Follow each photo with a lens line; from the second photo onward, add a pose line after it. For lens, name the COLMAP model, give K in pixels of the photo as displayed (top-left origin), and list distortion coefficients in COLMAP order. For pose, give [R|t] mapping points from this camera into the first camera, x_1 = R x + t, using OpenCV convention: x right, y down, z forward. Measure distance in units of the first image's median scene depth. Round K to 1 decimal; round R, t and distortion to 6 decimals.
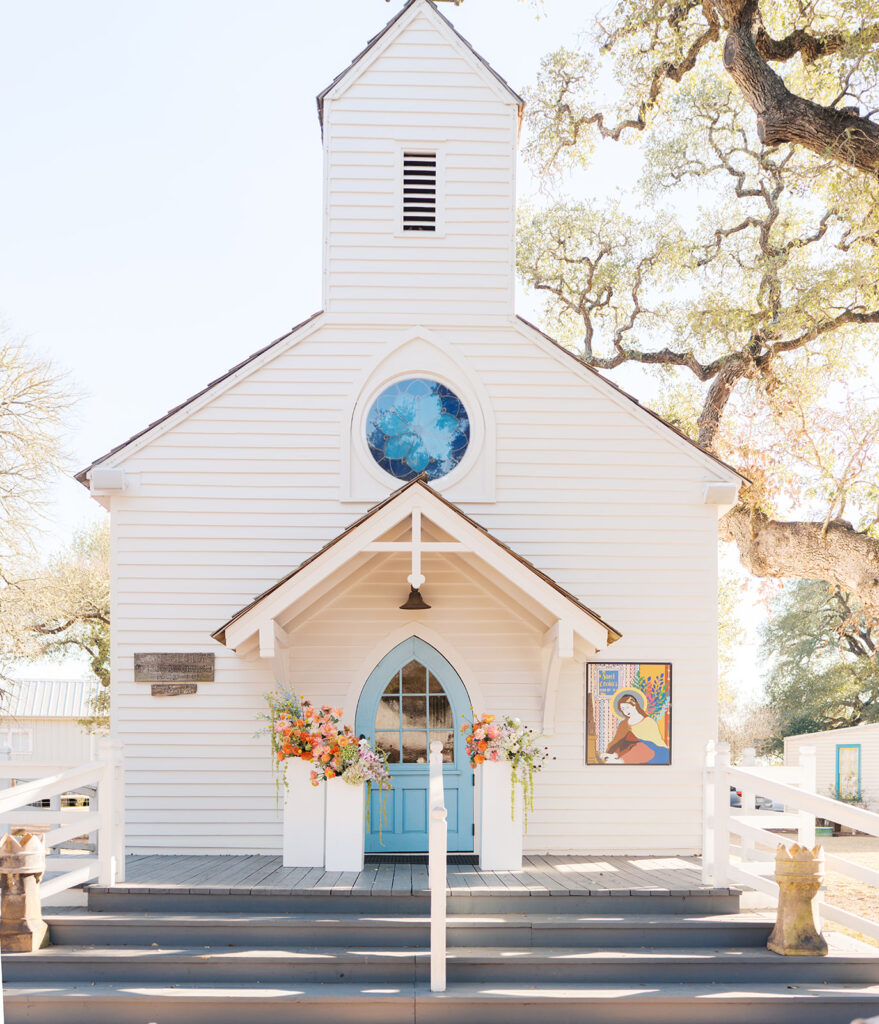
lens RADIAL K [[1167.8, 0, 460.8], [0, 1167.8, 764.2], [0, 0, 1]] dist [-0.087345, 0.004152]
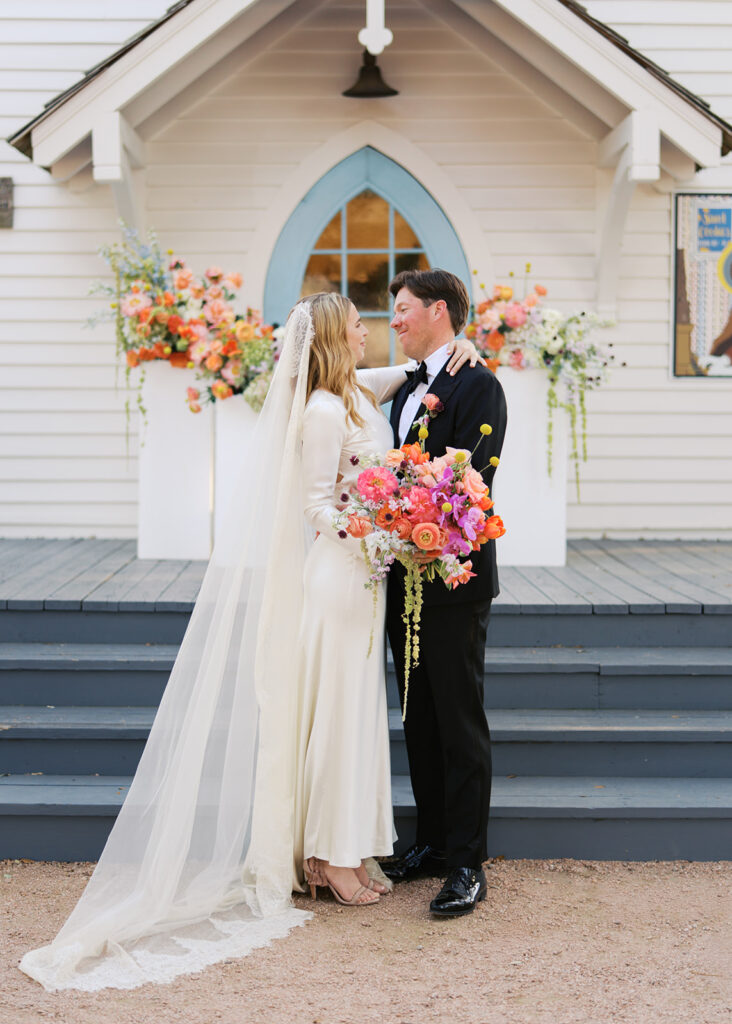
lens RADIAL K [[1836.9, 0, 366.0], [0, 1836.9, 512.0], [0, 0, 1]] dist [-0.026110, -0.238256]
pose [[0.999732, 0.002829, -0.022987, -0.021273], [-0.001198, 0.997498, 0.070679, 0.003407], [0.023129, -0.070633, 0.997234, 0.114301]]
